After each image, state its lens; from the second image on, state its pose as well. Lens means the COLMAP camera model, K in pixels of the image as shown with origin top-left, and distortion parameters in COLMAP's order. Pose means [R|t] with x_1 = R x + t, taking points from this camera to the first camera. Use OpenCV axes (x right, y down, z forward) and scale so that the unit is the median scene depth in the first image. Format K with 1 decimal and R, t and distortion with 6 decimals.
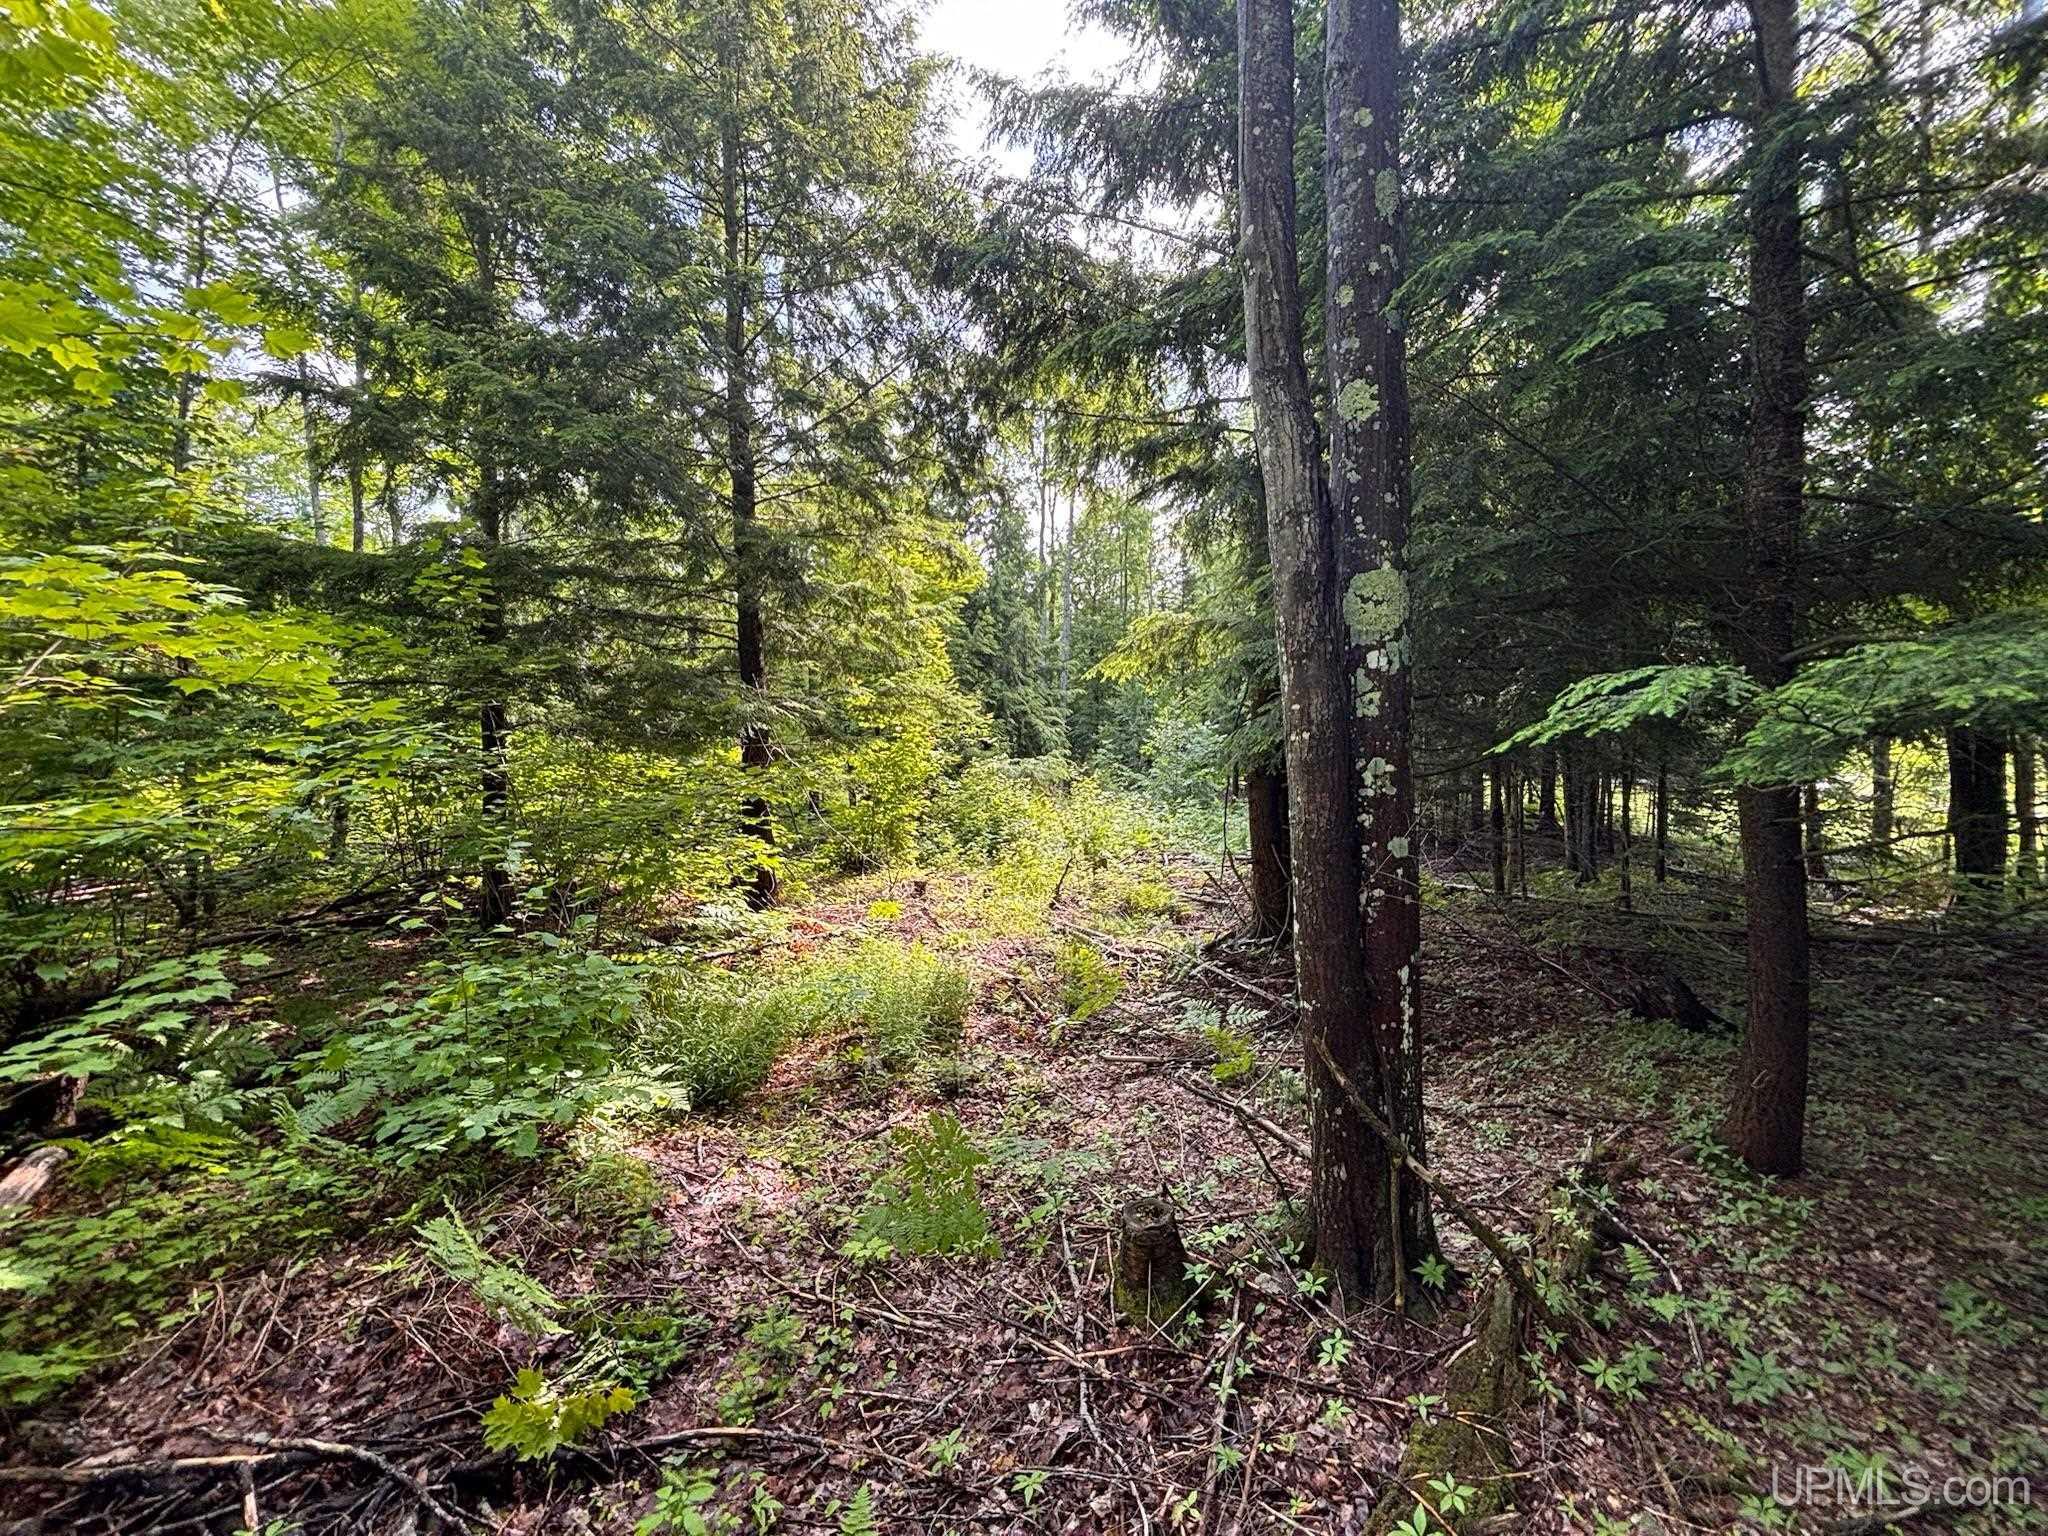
lens RADIAL K [[815.6, 0, 1021.3], [0, 815.6, 766.8], [0, 0, 1]] dist [0.001555, 0.000023]
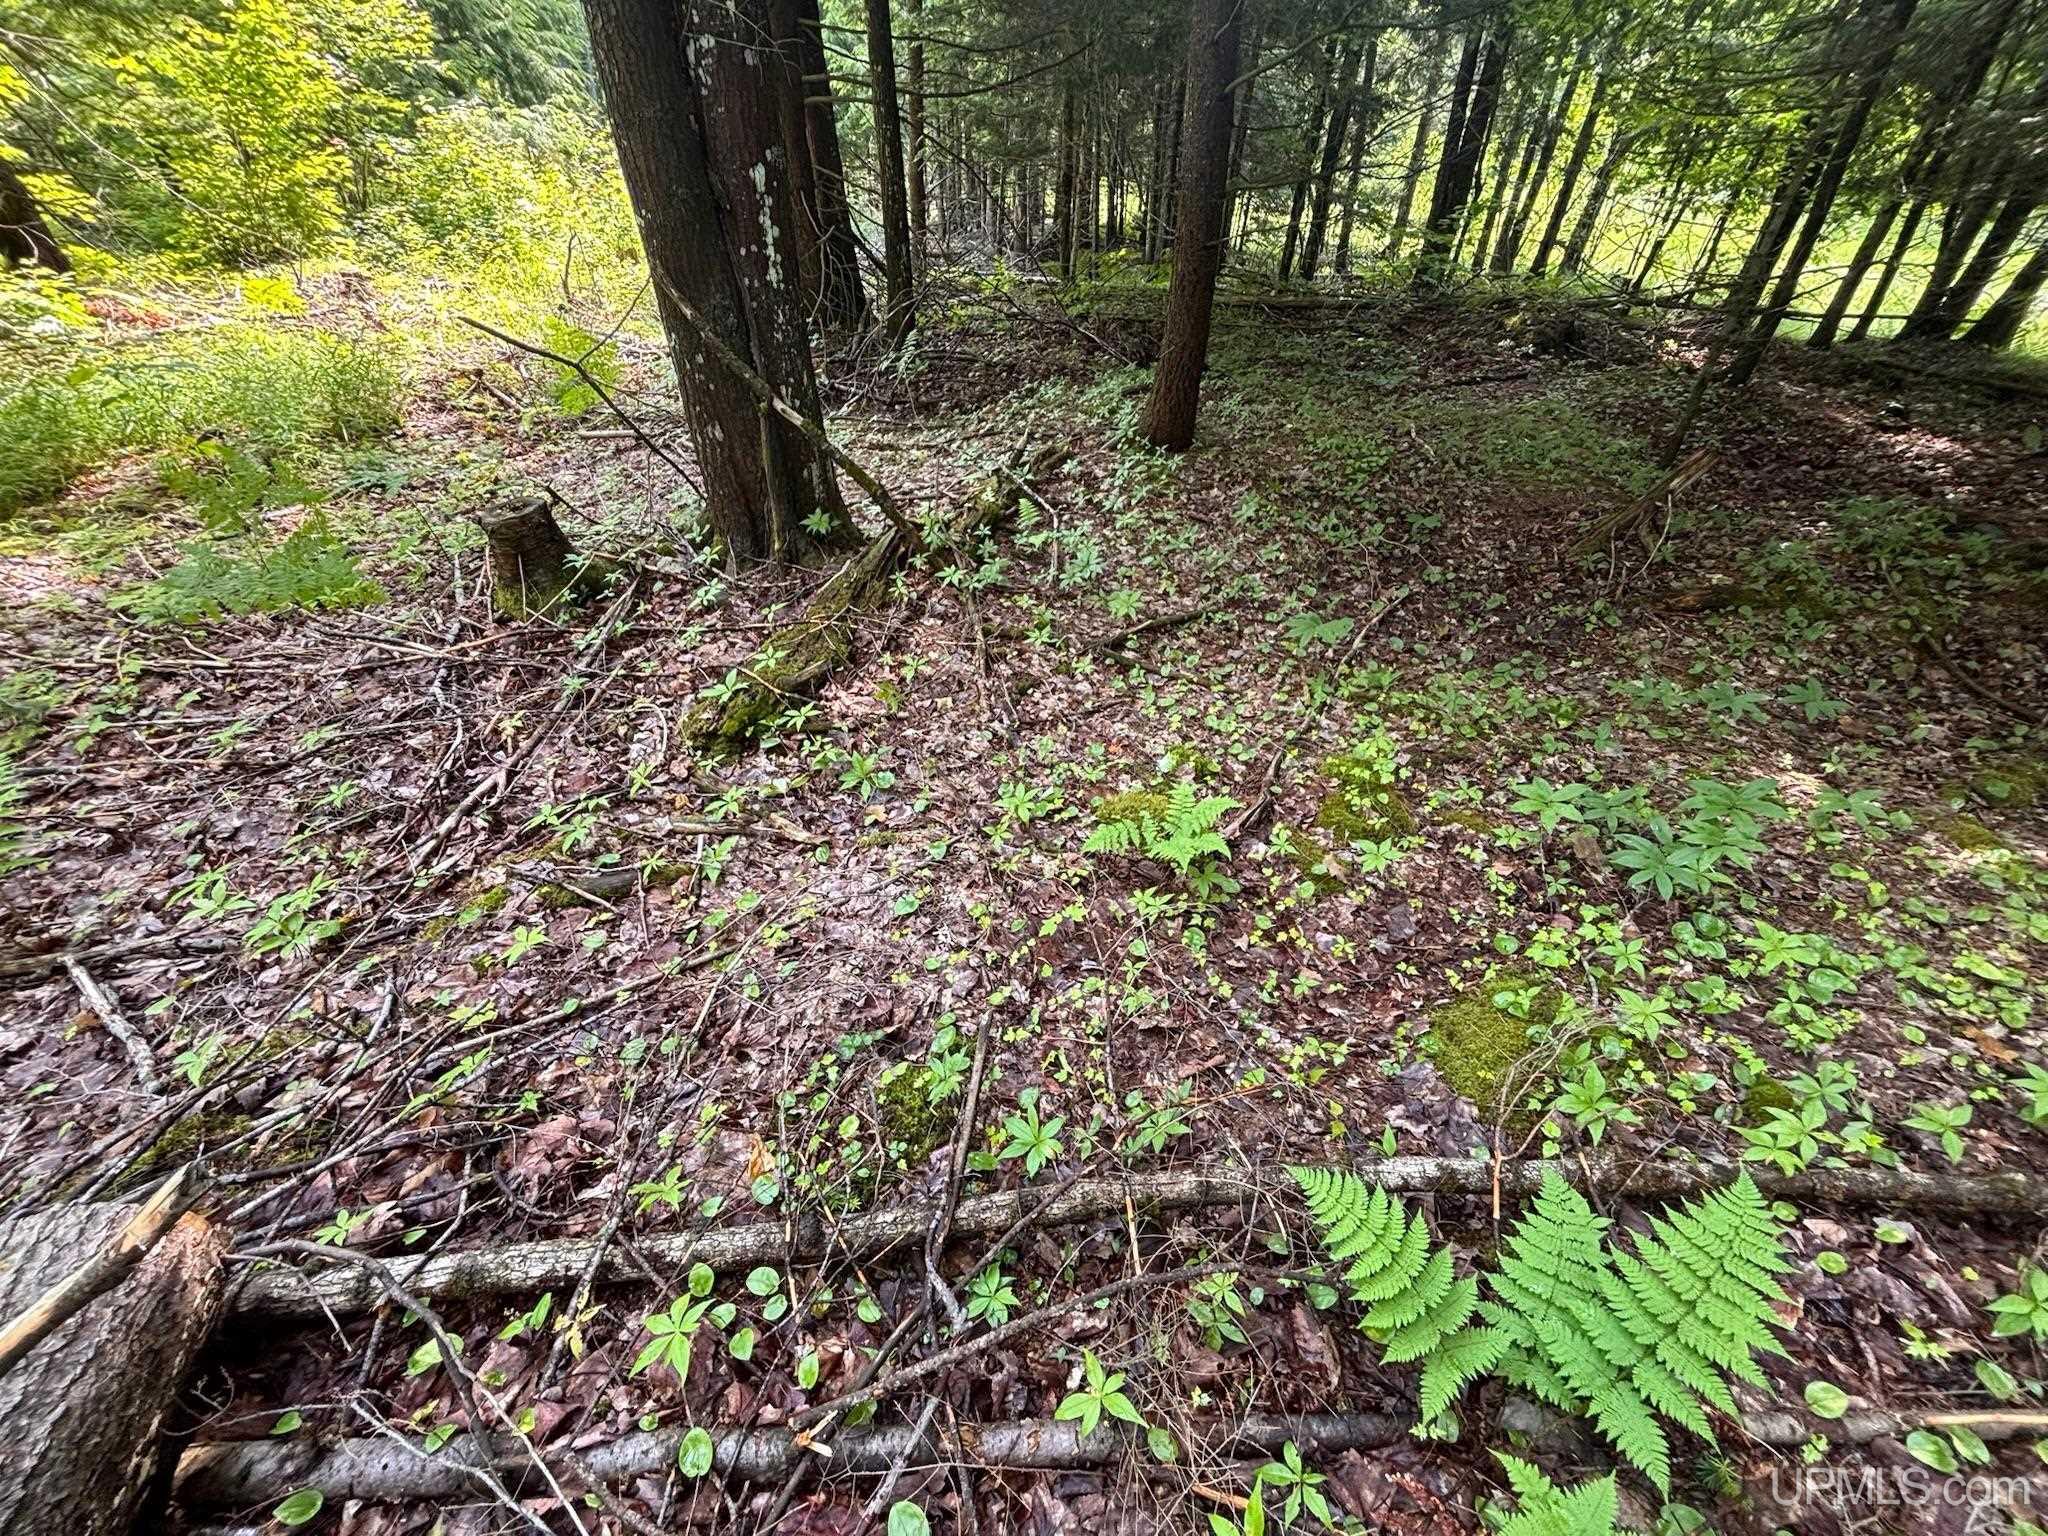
lens RADIAL K [[815.6, 0, 1032.0], [0, 815.6, 766.7], [0, 0, 1]] dist [0.001555, 0.000023]
pose [[0.917970, -0.206900, 0.338414, 0.321249], [-0.021961, 0.825359, 0.564182, 0.274308], [-0.396042, -0.525334, 0.753110, -0.028376]]
